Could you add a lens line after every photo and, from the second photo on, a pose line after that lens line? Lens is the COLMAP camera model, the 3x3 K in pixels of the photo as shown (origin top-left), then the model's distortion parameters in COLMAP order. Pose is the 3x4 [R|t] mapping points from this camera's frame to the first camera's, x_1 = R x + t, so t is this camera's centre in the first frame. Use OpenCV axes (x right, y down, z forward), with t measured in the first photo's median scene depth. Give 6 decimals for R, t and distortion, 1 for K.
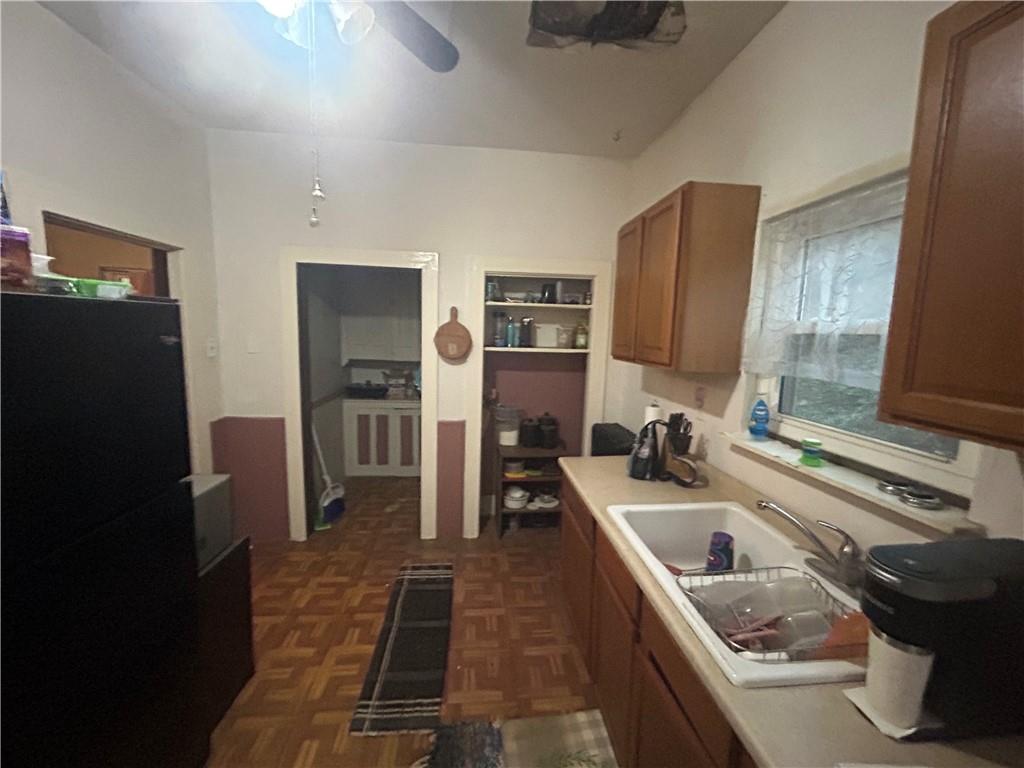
lens RADIAL K [[411.7, 0, 507.2], [0, 411.7, 381.7], [0, 0, 1]] dist [-0.001376, 0.000082]
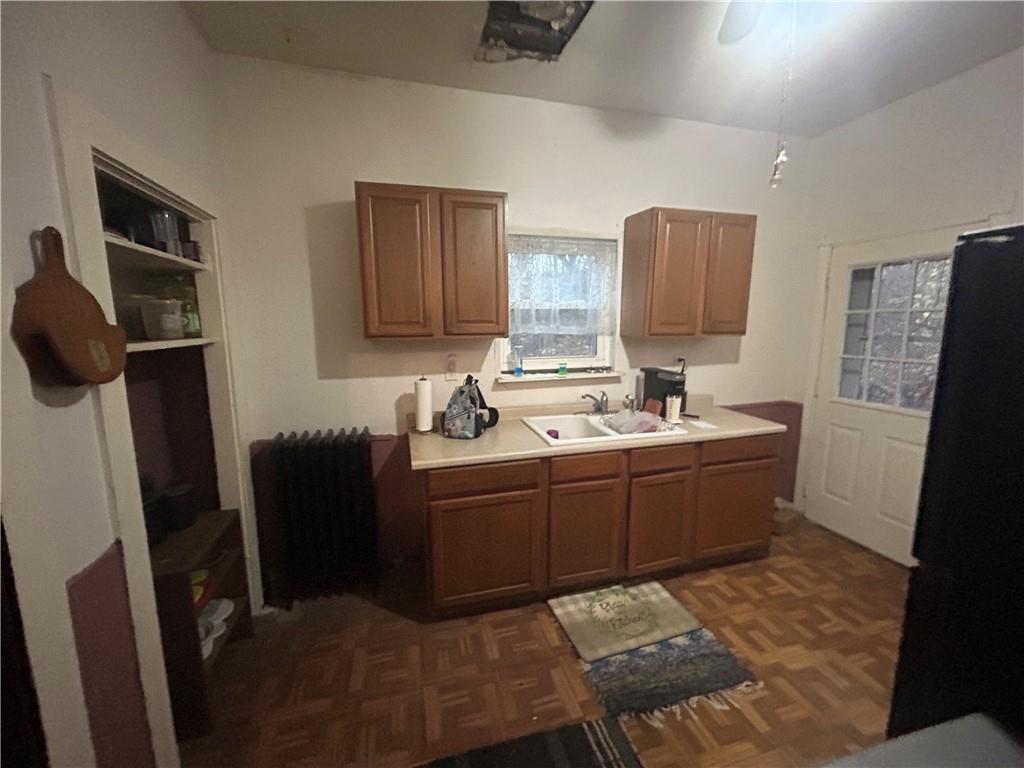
lens RADIAL K [[411.7, 0, 509.5], [0, 411.7, 384.7], [0, 0, 1]] dist [-0.001376, 0.000082]
pose [[-0.183007, -0.157758, 0.970371, -0.885380], [0.129539, 0.974565, 0.182871, -0.114479], [-0.974540, 0.159168, -0.157917, 1.196402]]
